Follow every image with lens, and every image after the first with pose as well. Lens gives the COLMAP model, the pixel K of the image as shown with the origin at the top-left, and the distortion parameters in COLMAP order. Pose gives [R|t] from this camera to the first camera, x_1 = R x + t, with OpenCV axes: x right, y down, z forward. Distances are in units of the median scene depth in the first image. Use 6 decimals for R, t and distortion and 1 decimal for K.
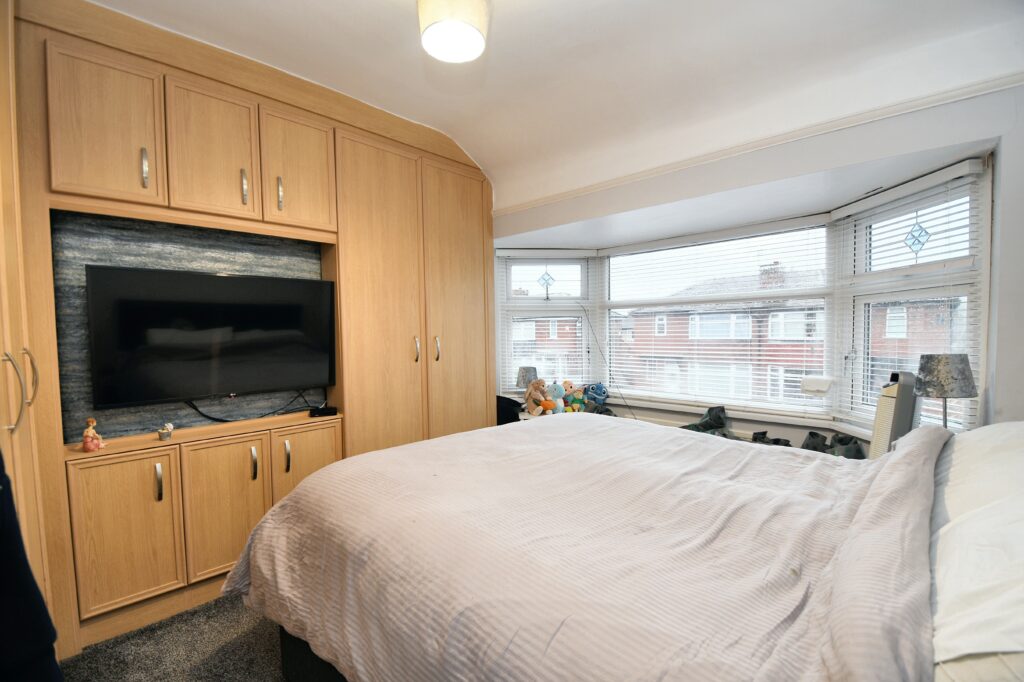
lens RADIAL K [[450.0, 0, 514.4], [0, 450.0, 354.8], [0, 0, 1]] dist [0.014755, -0.019913]
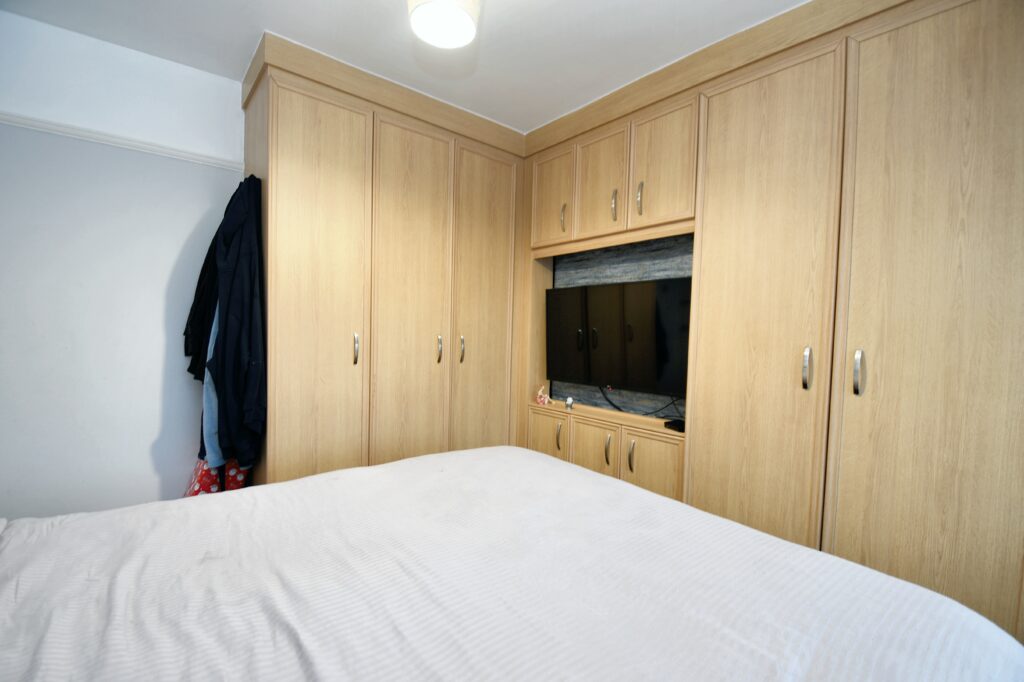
lens RADIAL K [[450.0, 0, 514.4], [0, 450.0, 354.8], [0, 0, 1]] dist [0.014755, -0.019913]
pose [[-0.116077, 0.054458, -0.991746, 0.518135], [-0.082555, 0.994512, 0.064272, -0.044993], [0.989803, 0.089335, -0.110944, 0.818586]]
